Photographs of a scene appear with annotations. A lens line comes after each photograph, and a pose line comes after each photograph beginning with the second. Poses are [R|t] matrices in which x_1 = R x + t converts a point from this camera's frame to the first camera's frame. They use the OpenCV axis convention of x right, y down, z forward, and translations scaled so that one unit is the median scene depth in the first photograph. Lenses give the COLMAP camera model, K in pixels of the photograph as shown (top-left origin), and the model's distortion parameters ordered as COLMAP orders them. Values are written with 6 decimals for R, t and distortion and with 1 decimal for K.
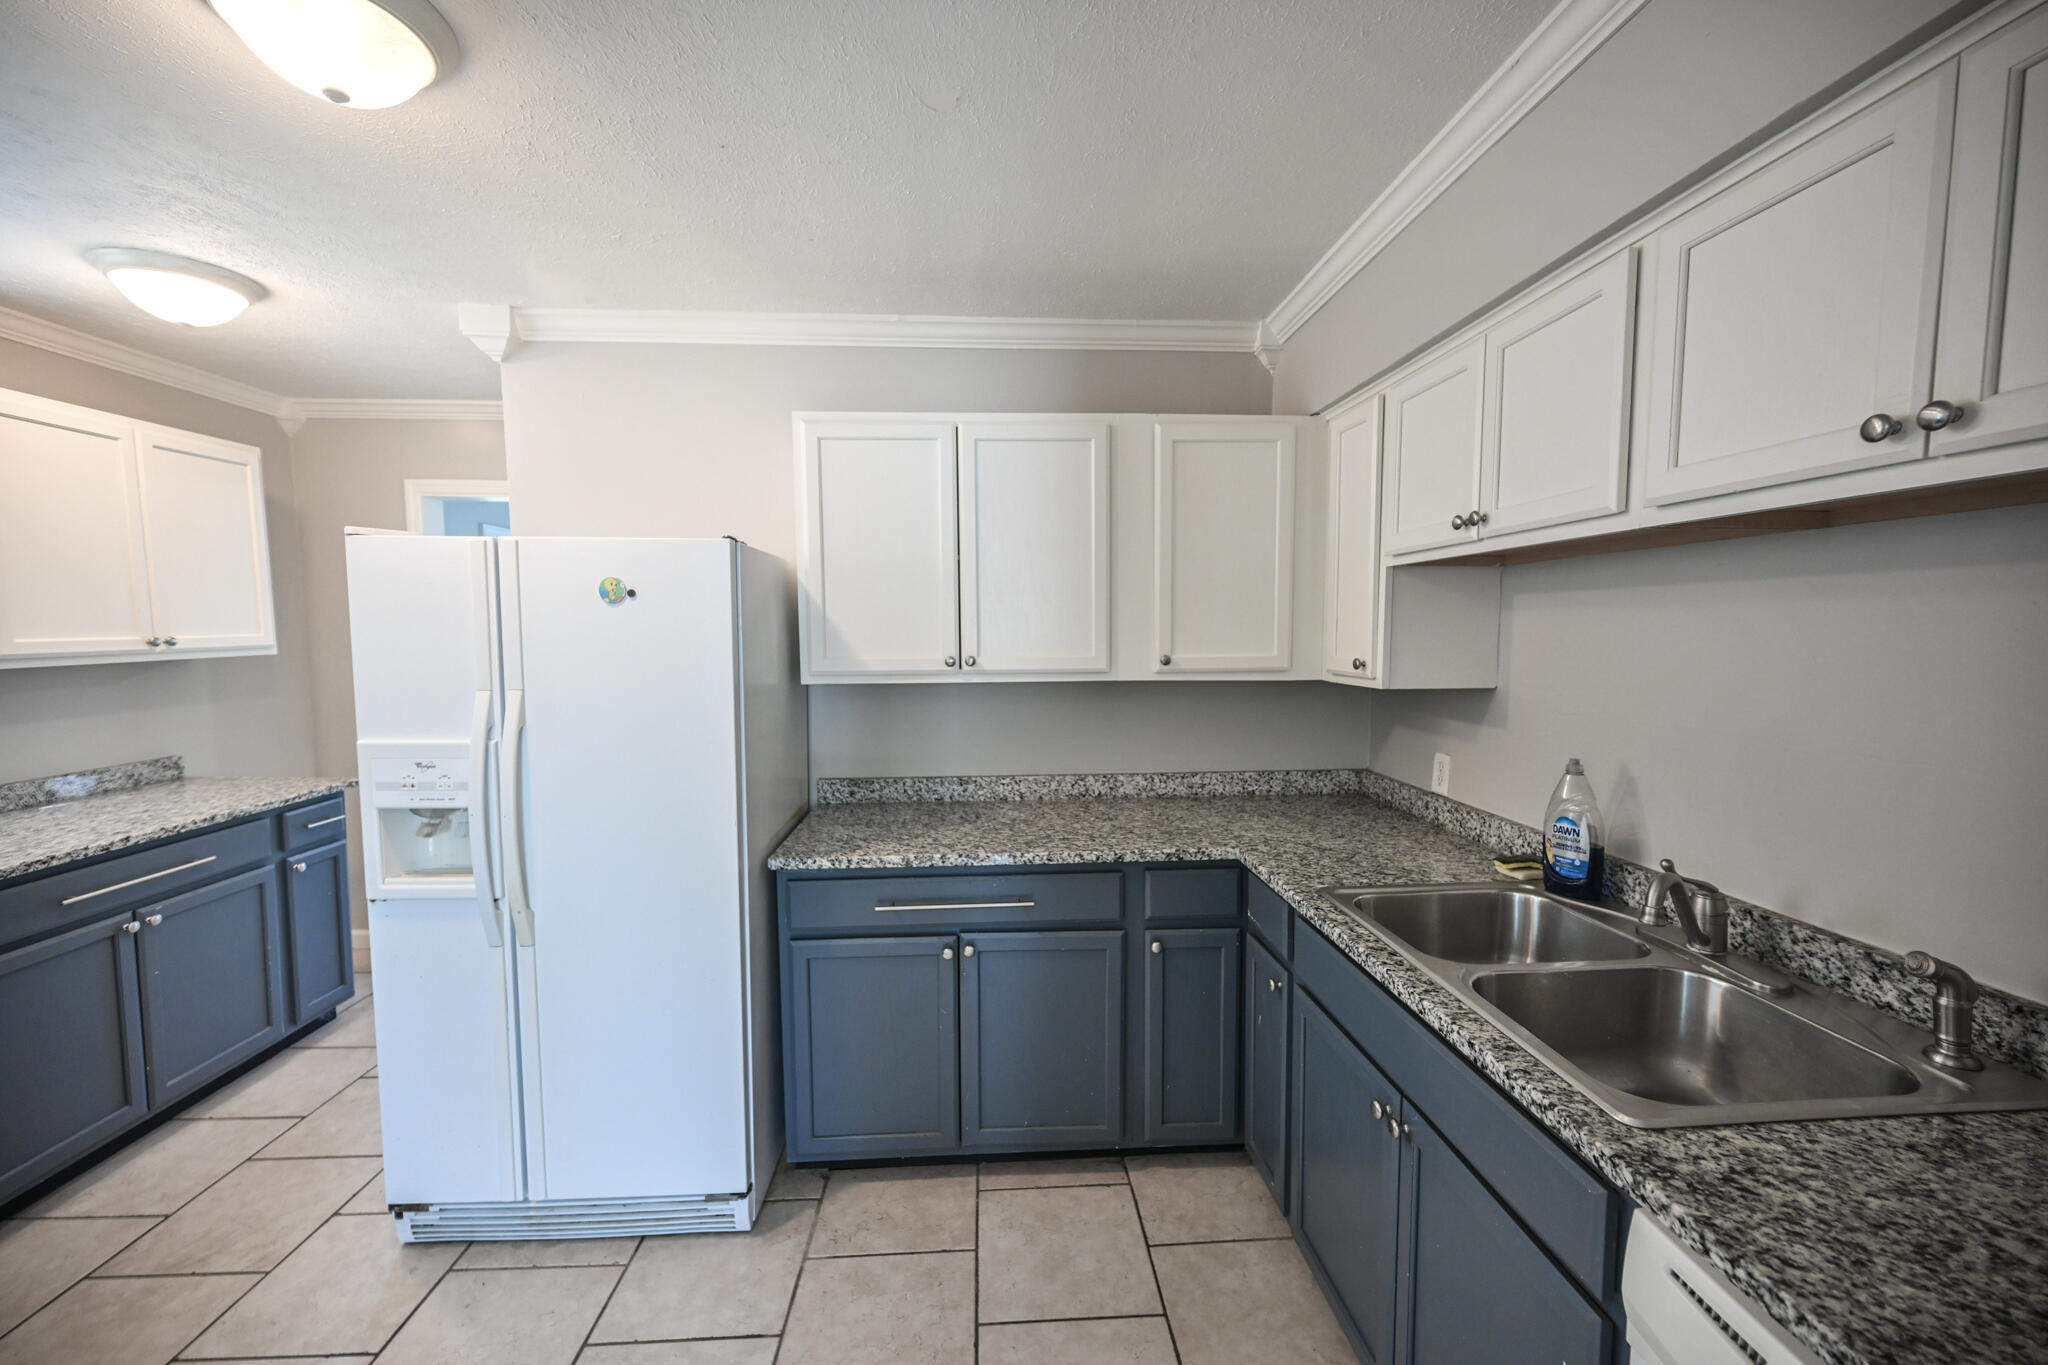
lens RADIAL K [[802.0, 0, 1019.5], [0, 802.0, 689.8], [0, 0, 1]] dist [-0.001849, 0.000095]
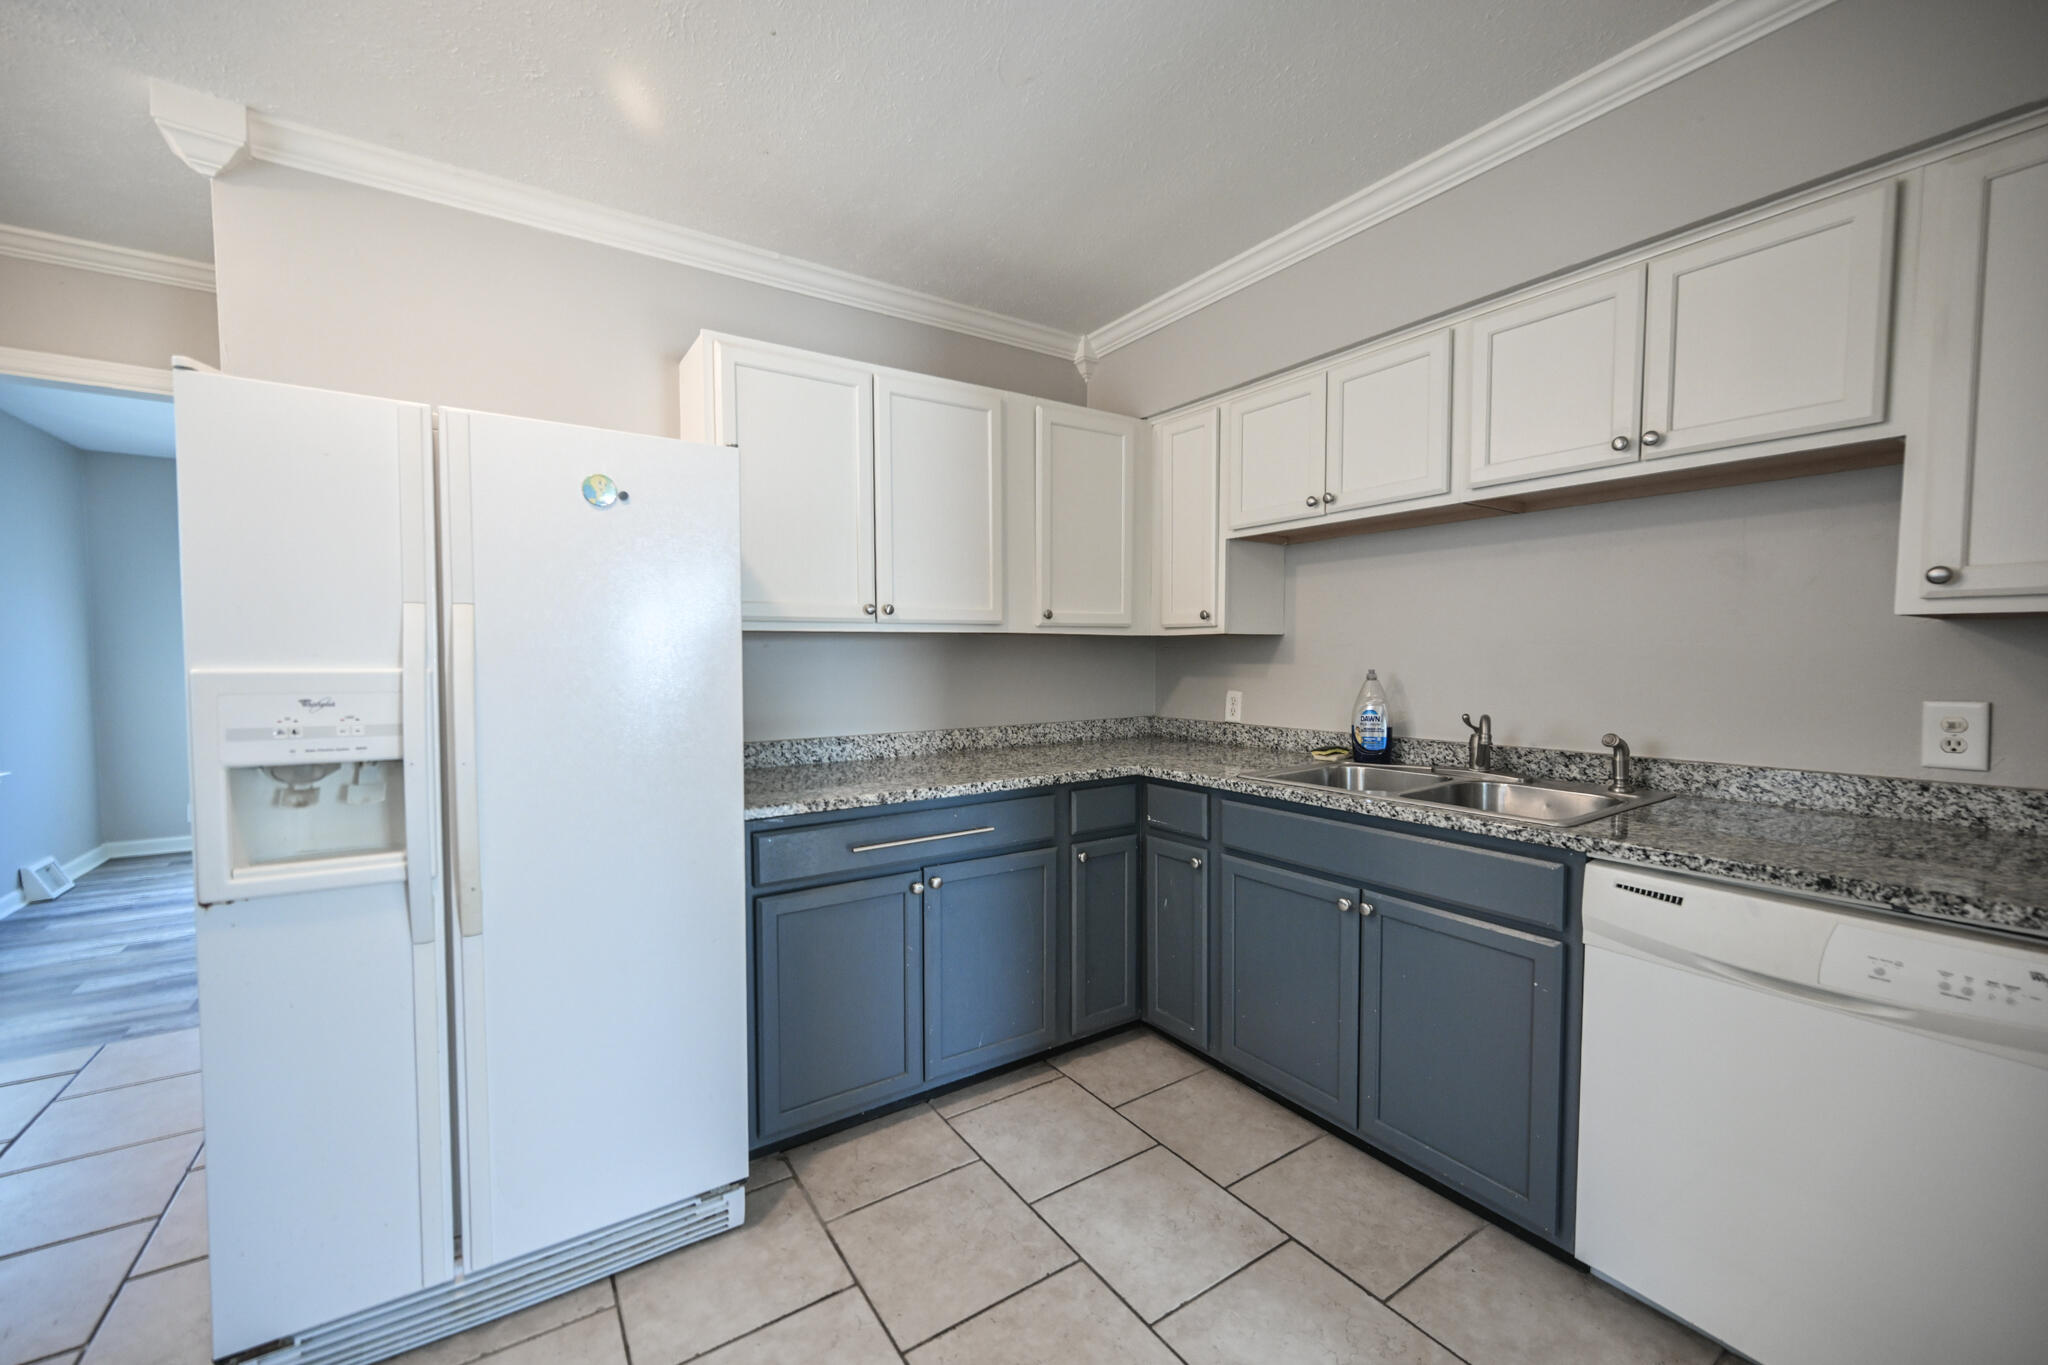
lens RADIAL K [[817.3, 0, 1031.6], [0, 817.3, 692.8], [0, 0, 1]] dist [-0.002433, -0.000271]
pose [[0.857548, -0.022908, 0.513894, -0.489350], [0.038551, 0.999061, -0.019795, 0.107557], [-0.512957, 0.036786, 0.857626, 0.030260]]
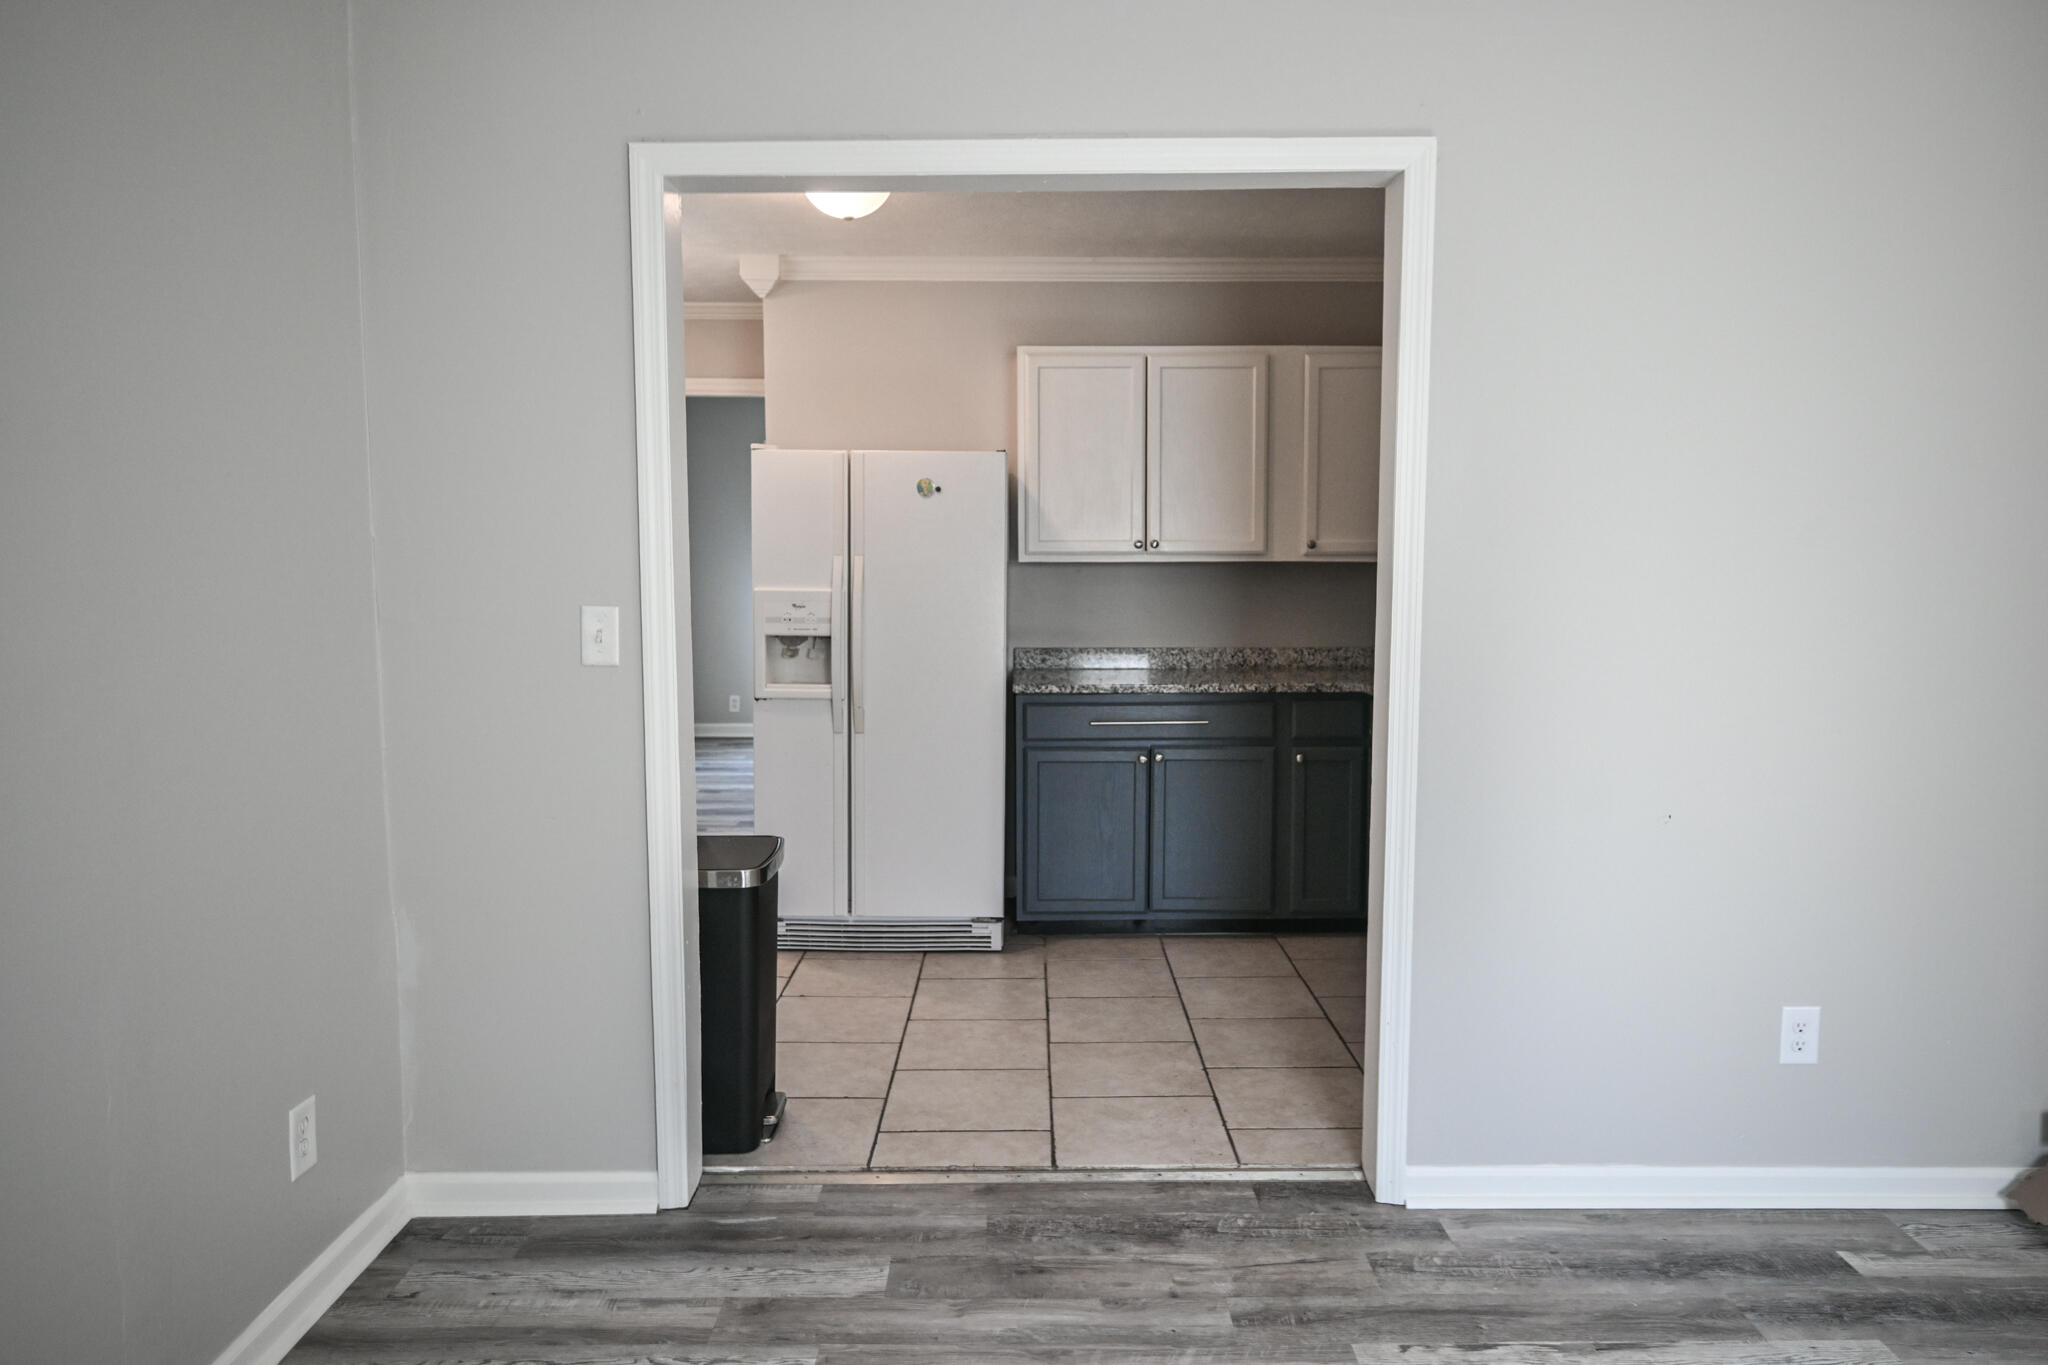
lens RADIAL K [[1427.7, 0, 1024.0], [0, 1427.7, 682.5], [0, 0, 1]] dist [-0.009497, -0.000657]
pose [[0.998753, 0.009789, -0.048955, -0.171374], [-0.009035, 0.999837, 0.015601, 0.164244], [0.049100, -0.015139, 0.998679, -1.382621]]
